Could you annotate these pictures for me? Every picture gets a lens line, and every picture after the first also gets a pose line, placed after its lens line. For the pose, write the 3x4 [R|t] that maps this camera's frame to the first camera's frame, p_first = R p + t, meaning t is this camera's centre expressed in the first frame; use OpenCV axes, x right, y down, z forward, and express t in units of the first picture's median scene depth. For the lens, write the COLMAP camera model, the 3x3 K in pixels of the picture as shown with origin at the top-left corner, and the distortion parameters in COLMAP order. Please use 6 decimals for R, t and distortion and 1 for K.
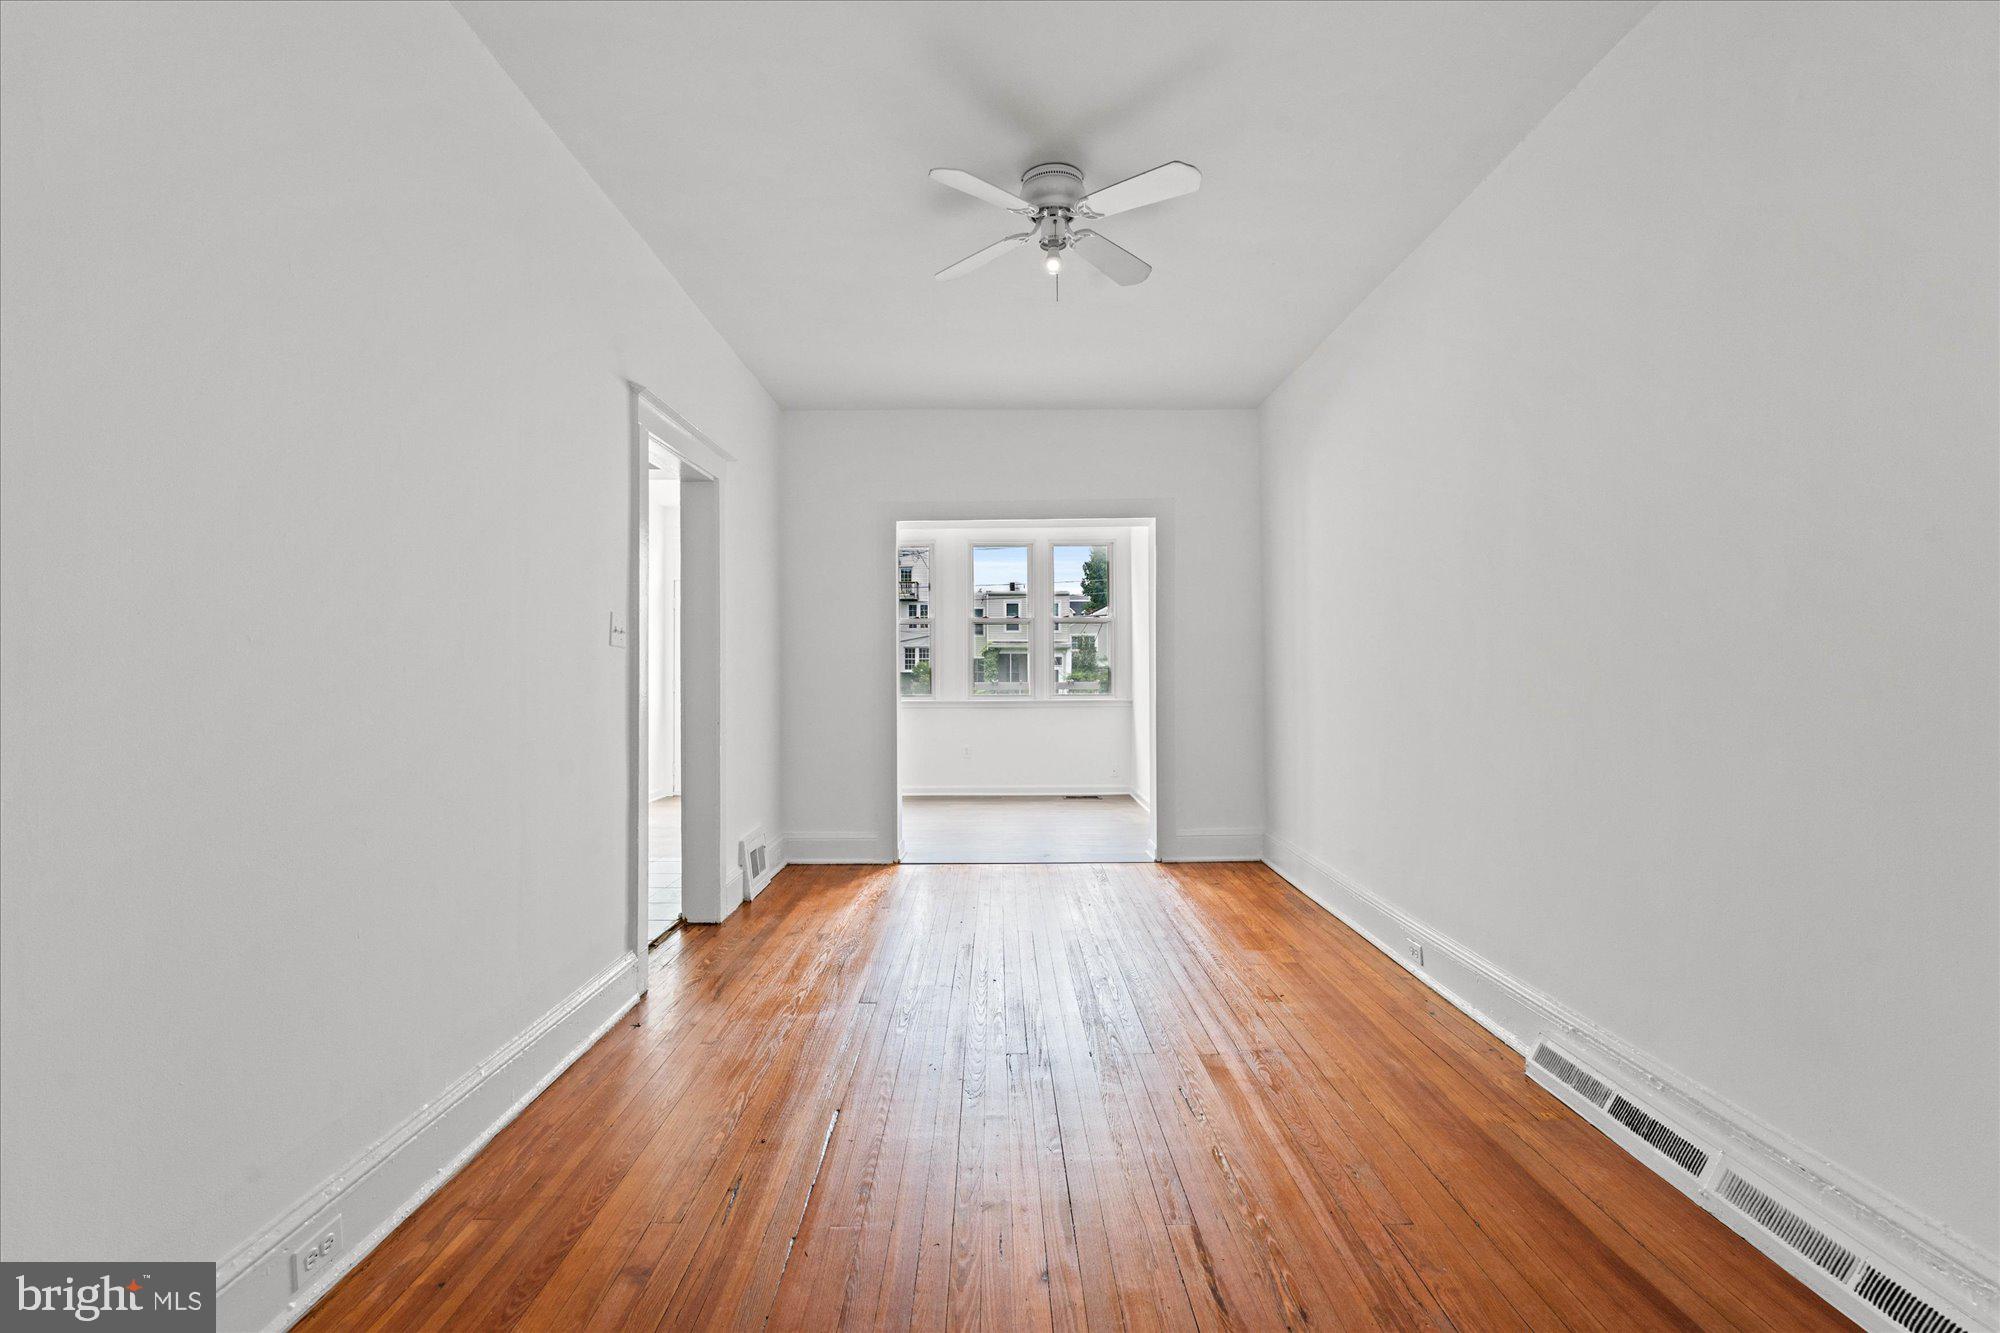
lens RADIAL K [[886.9, 0, 992.2], [0, 886.9, 676.9], [0, 0, 1]] dist [-0.017936, 0.000029]
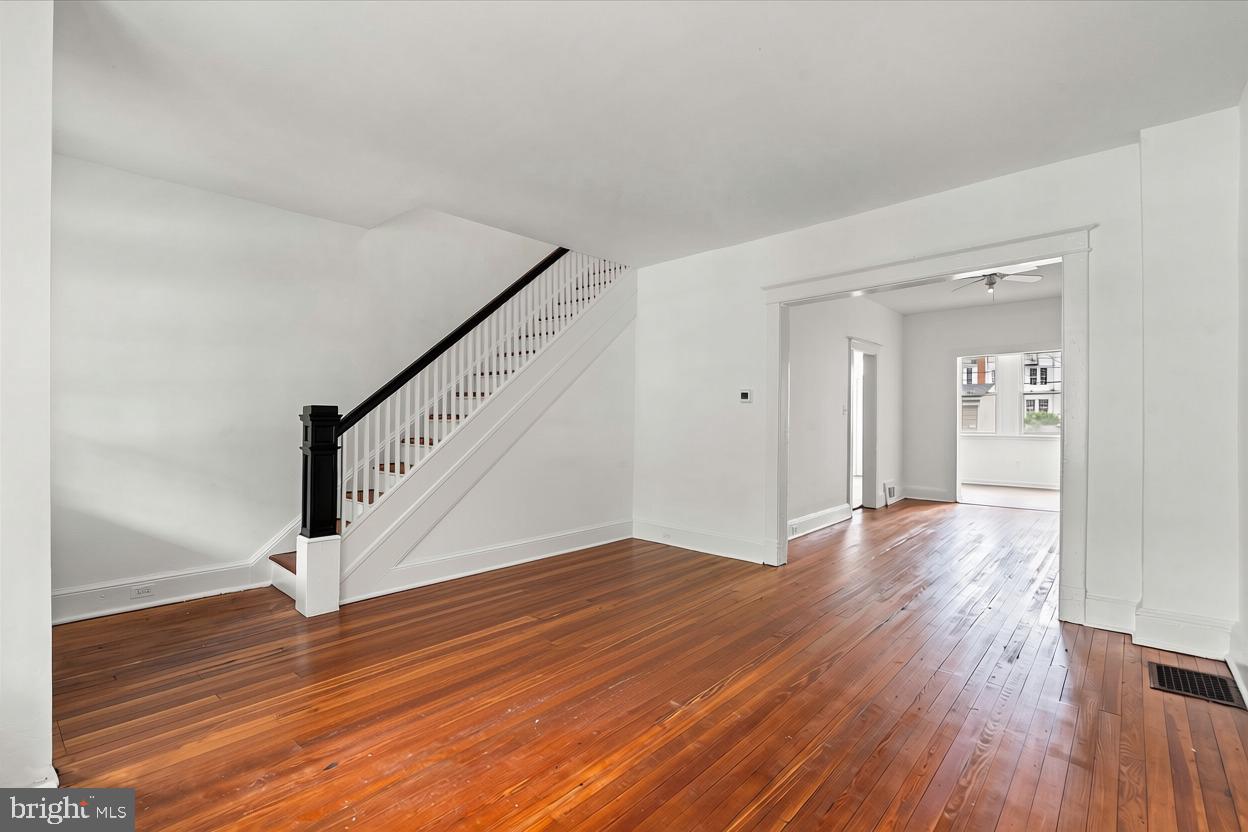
lens RADIAL K [[553.4, 0, 621.7], [0, 553.4, 420.5], [0, 0, 1]] dist [-0.017936, 0.000029]
pose [[0.736637, 0.009113, -0.676227, 0.272606], [-0.007957, 0.999957, 0.004808, -0.011666], [0.676241, 0.001839, 0.736678, -0.822288]]
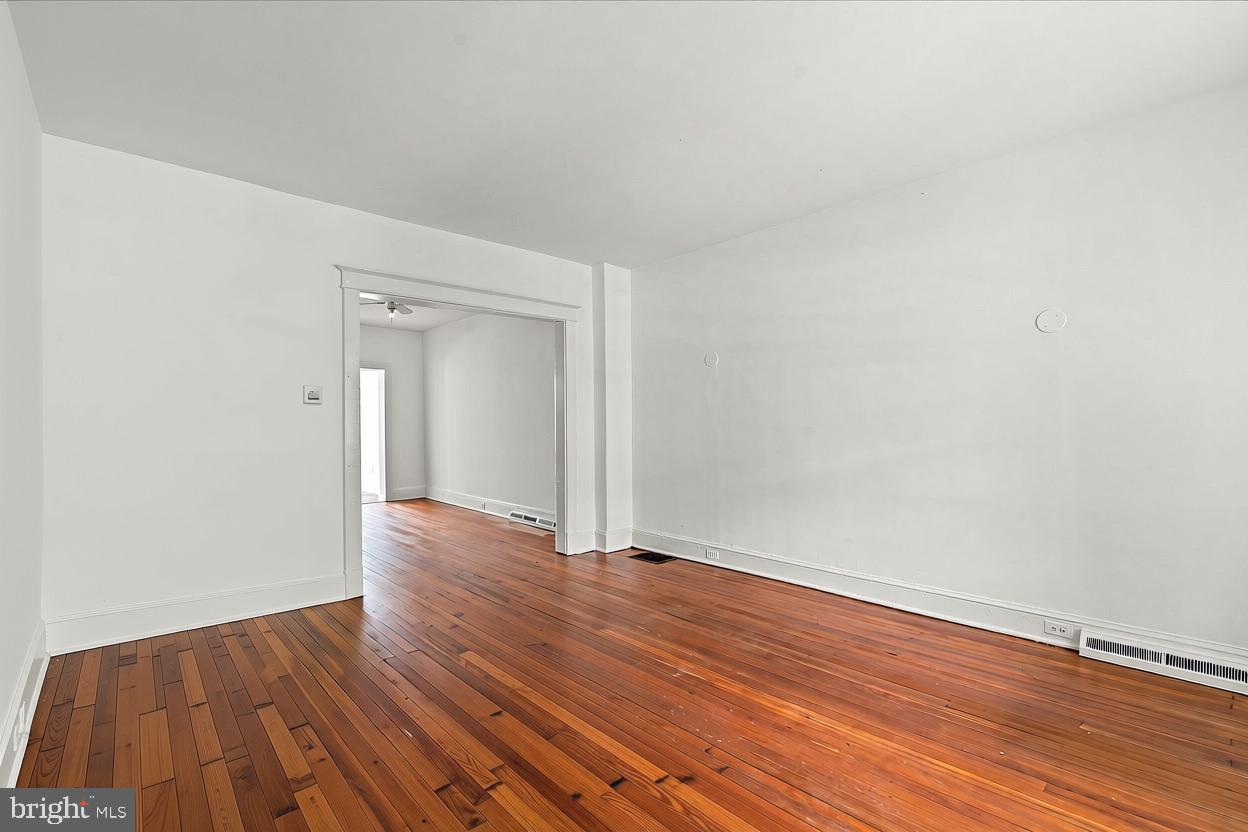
lens RADIAL K [[553.4, 0, 618.8], [0, 553.4, 424.9], [0, 0, 1]] dist [-0.017936, 0.000029]
pose [[0.735828, 0.010938, 0.677080, -0.488099], [-0.003322, 0.999916, -0.012544, -0.002492], [-0.677160, 0.006981, 0.735802, -0.800831]]
